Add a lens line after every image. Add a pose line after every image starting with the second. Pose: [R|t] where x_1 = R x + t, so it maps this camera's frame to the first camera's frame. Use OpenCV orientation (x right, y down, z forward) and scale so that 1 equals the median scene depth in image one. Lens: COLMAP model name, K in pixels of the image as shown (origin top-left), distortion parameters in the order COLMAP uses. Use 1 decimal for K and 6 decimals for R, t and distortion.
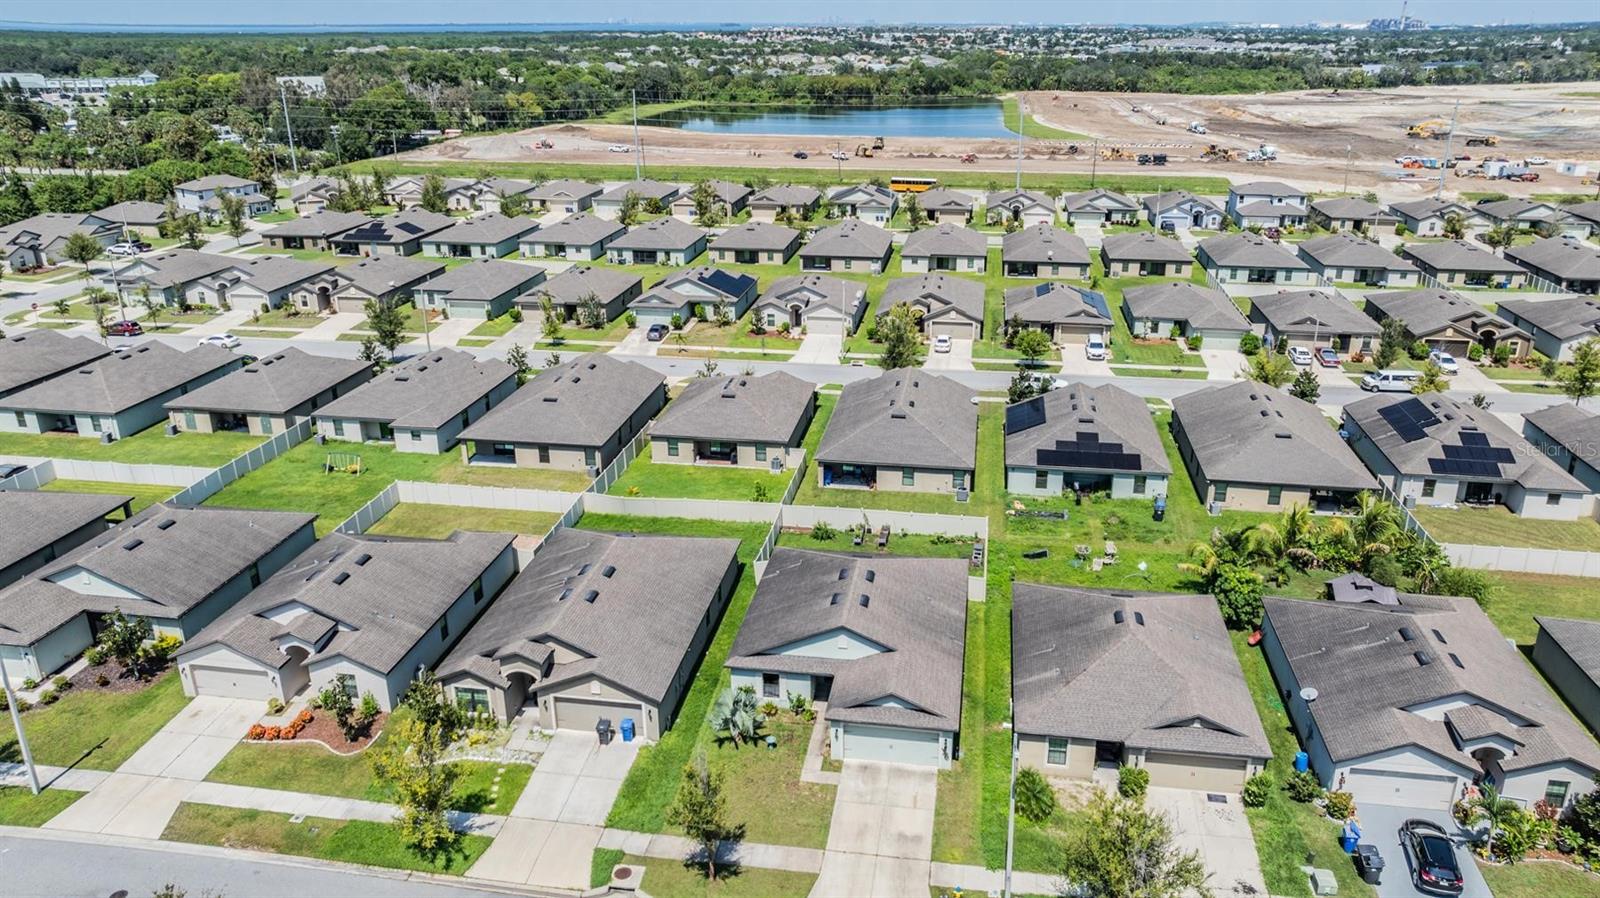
lens RADIAL K [[1129.3, 0, 816.0], [0, 1129.3, 446.6], [0, 0, 1]] dist [-0.028669, 0.011602]
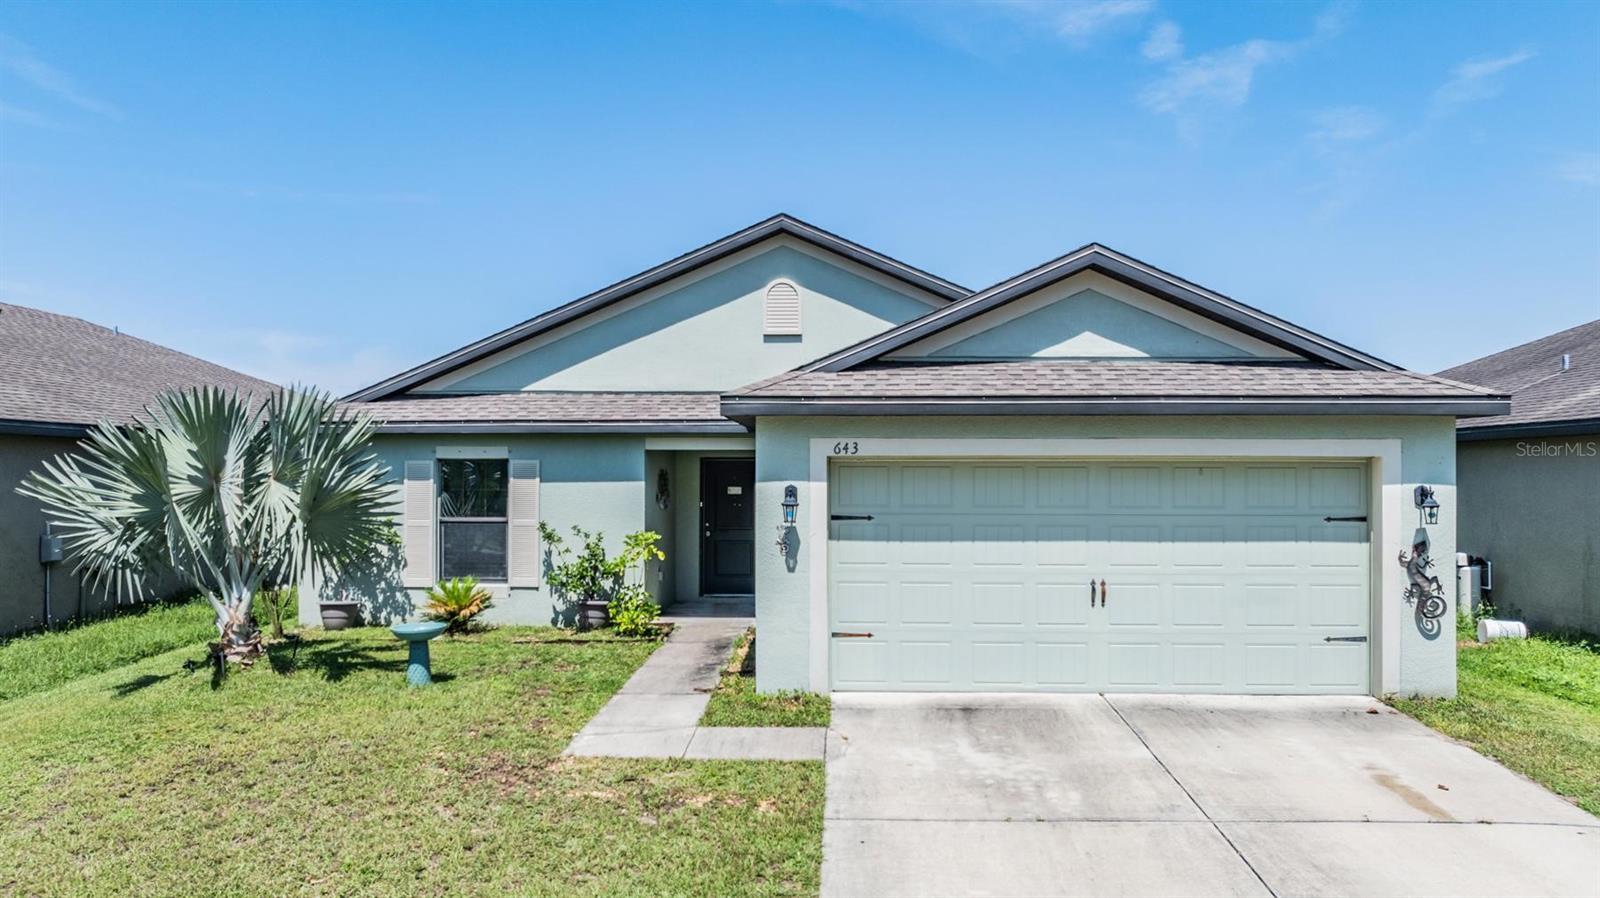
lens RADIAL K [[1129.3, 0, 816.0], [0, 1129.3, 446.6], [0, 0, 1]] dist [-0.028669, 0.011602]
pose [[0.992862, -0.003869, 0.119203, 0.000727], [0.046154, 0.934066, -0.354105, 0.176480], [-0.109973, 0.357079, 0.927578, 0.481250]]
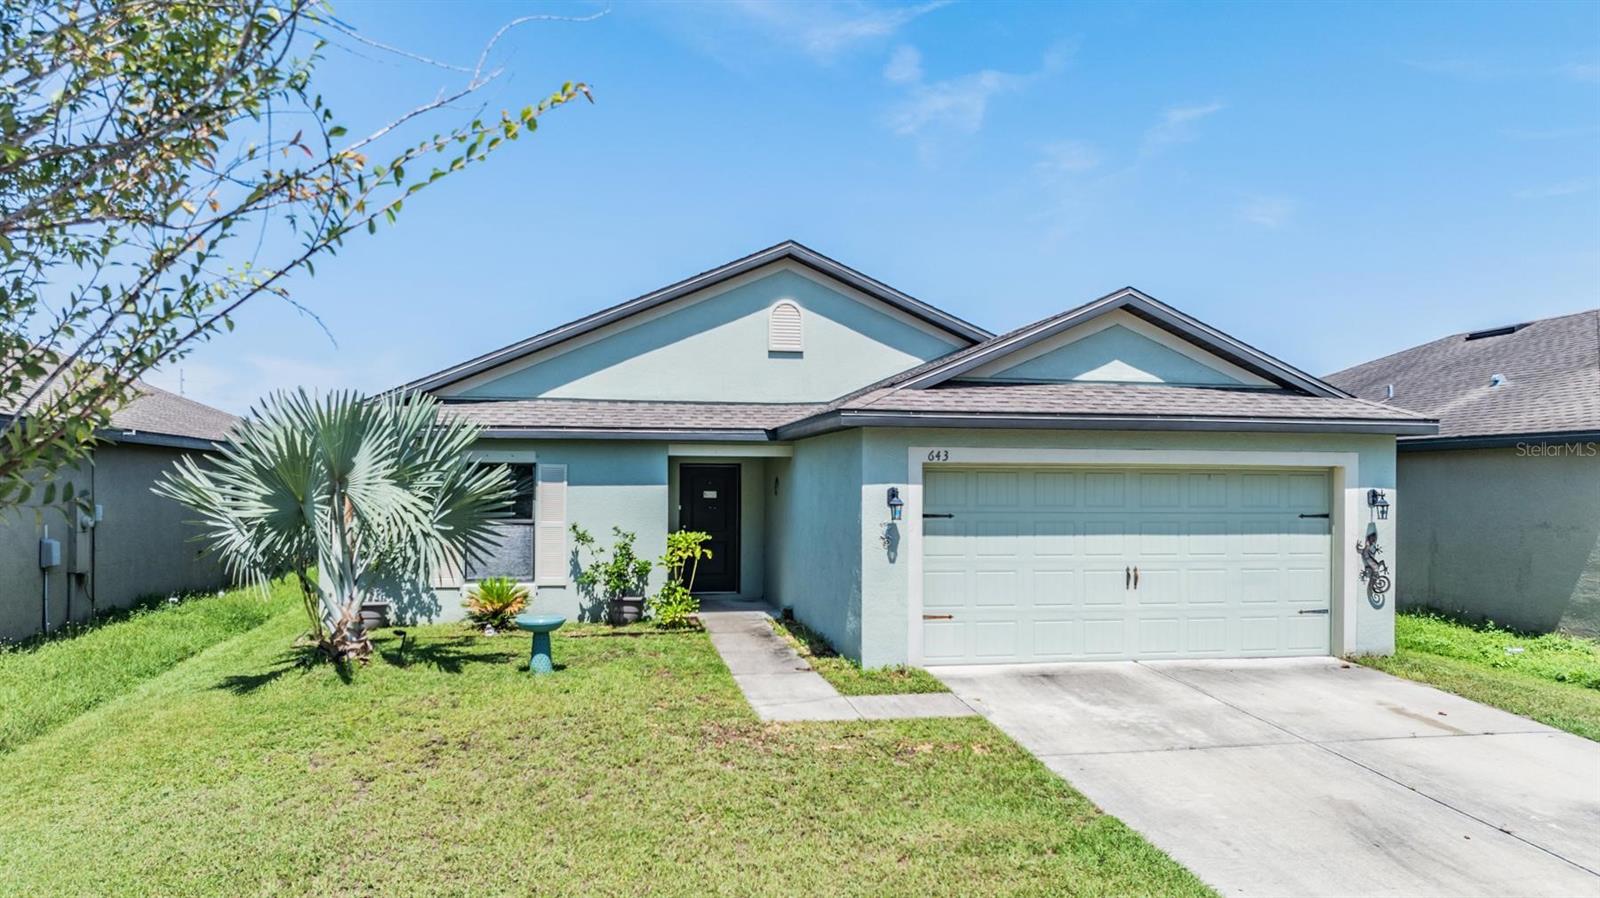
lens RADIAL K [[1137.5, 0, 803.0], [0, 1137.5, 467.3], [0, 0, 1]] dist [-0.024554, 0.000650]
pose [[0.943692, 0.001447, 0.330821, -0.036973], [0.113167, 0.938251, -0.326921, 0.179097], [-0.310866, 0.345951, 0.885257, 0.474994]]
